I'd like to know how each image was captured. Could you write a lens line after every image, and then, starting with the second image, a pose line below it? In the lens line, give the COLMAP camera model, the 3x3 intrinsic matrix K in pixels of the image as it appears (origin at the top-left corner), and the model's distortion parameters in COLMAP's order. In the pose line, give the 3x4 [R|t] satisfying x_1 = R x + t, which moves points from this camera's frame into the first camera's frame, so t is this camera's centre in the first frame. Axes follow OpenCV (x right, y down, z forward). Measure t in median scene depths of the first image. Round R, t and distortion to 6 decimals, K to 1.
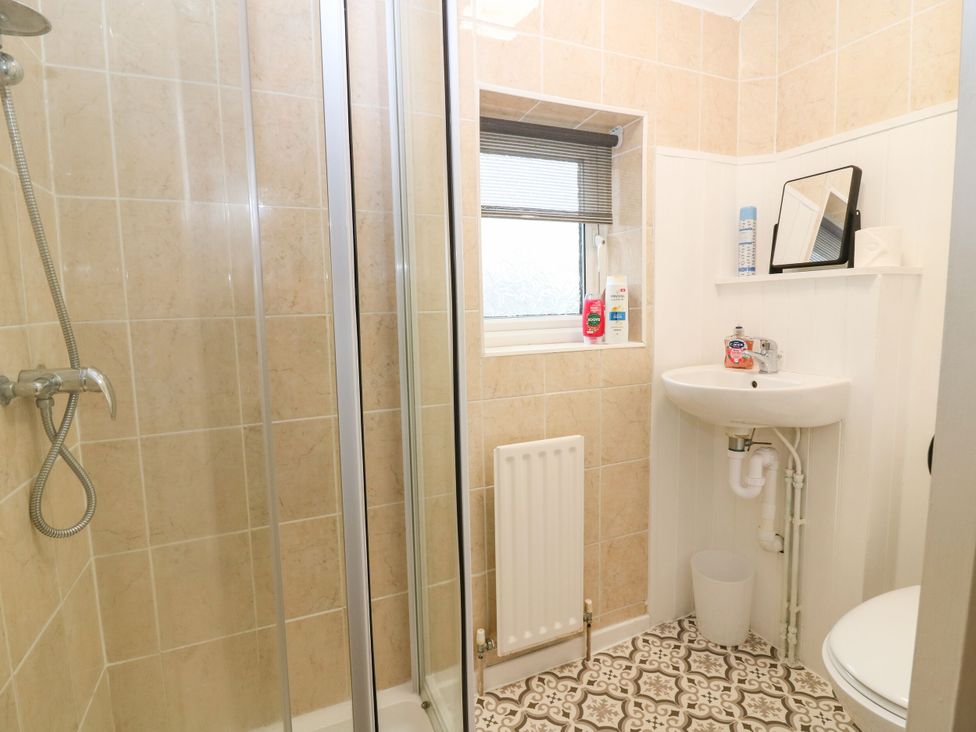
lens RADIAL K [[512.7, 0, 485.6], [0, 512.7, 354.7], [0, 0, 1]] dist [-0.001040, -0.013512]
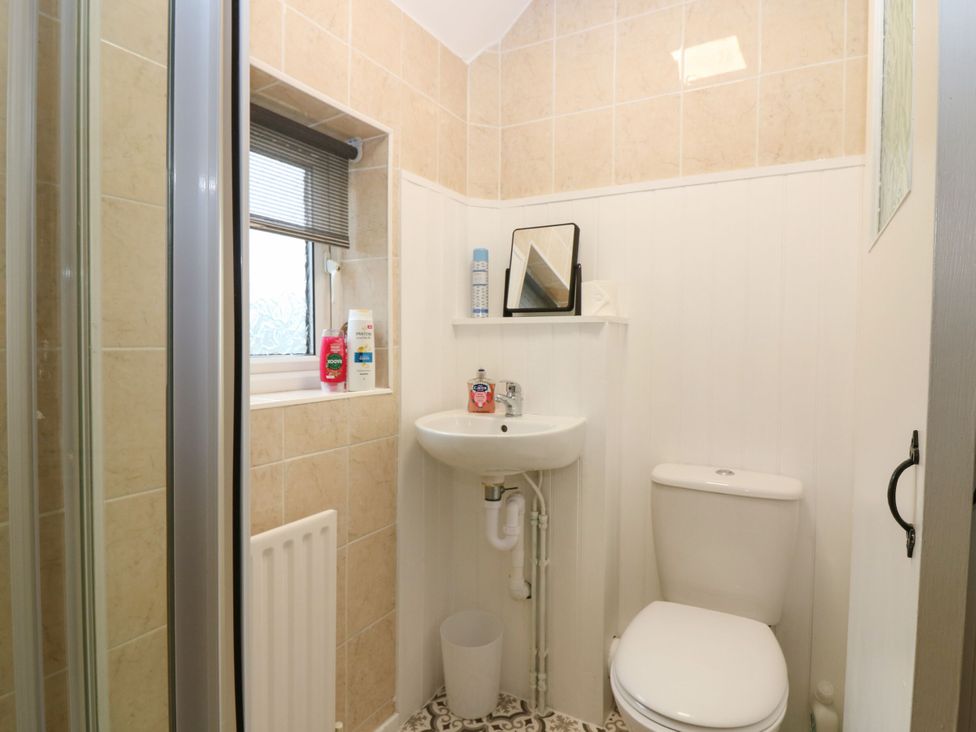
lens RADIAL K [[562.9, 0, 491.7], [0, 562.9, 352.6], [0, 0, 1]] dist [-0.005723, -0.001906]
pose [[0.790228, 0.013931, 0.612655, -0.140630], [0.035166, 0.997063, -0.068031, -0.013288], [-0.611803, 0.075305, 0.787417, 0.147569]]
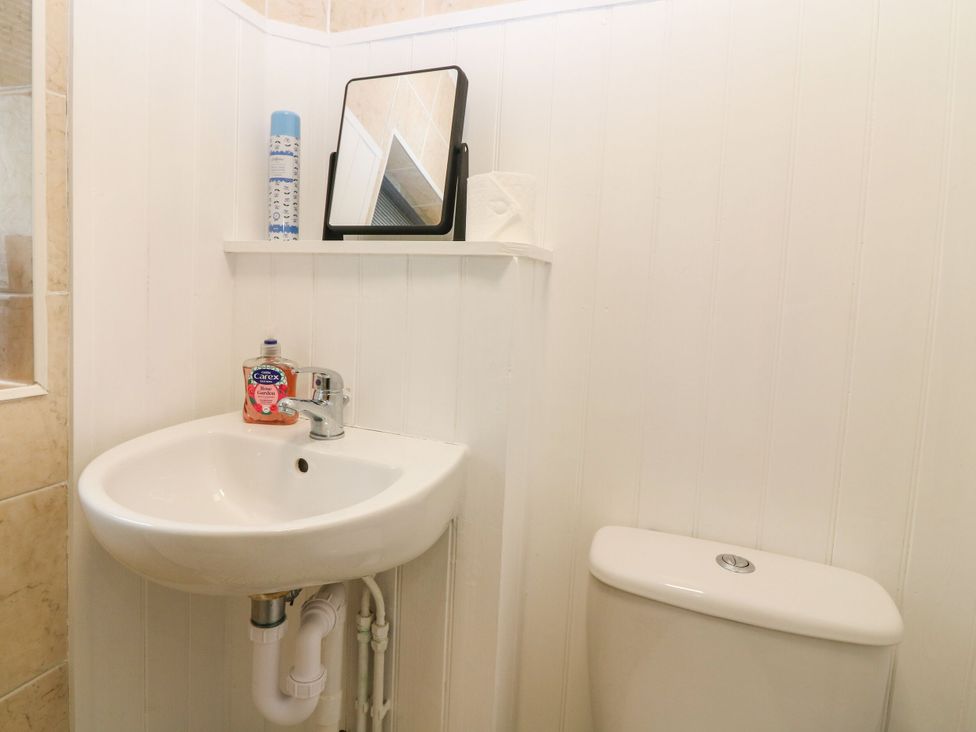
lens RADIAL K [[544.6, 0, 445.5], [0, 544.6, 316.4], [0, 0, 1]] dist [-0.004671, -0.001211]
pose [[0.713702, 0.003940, 0.700439, 0.242929], [0.012683, 0.999748, -0.018546, -0.065283], [-0.700335, 0.022120, 0.713472, 0.498289]]
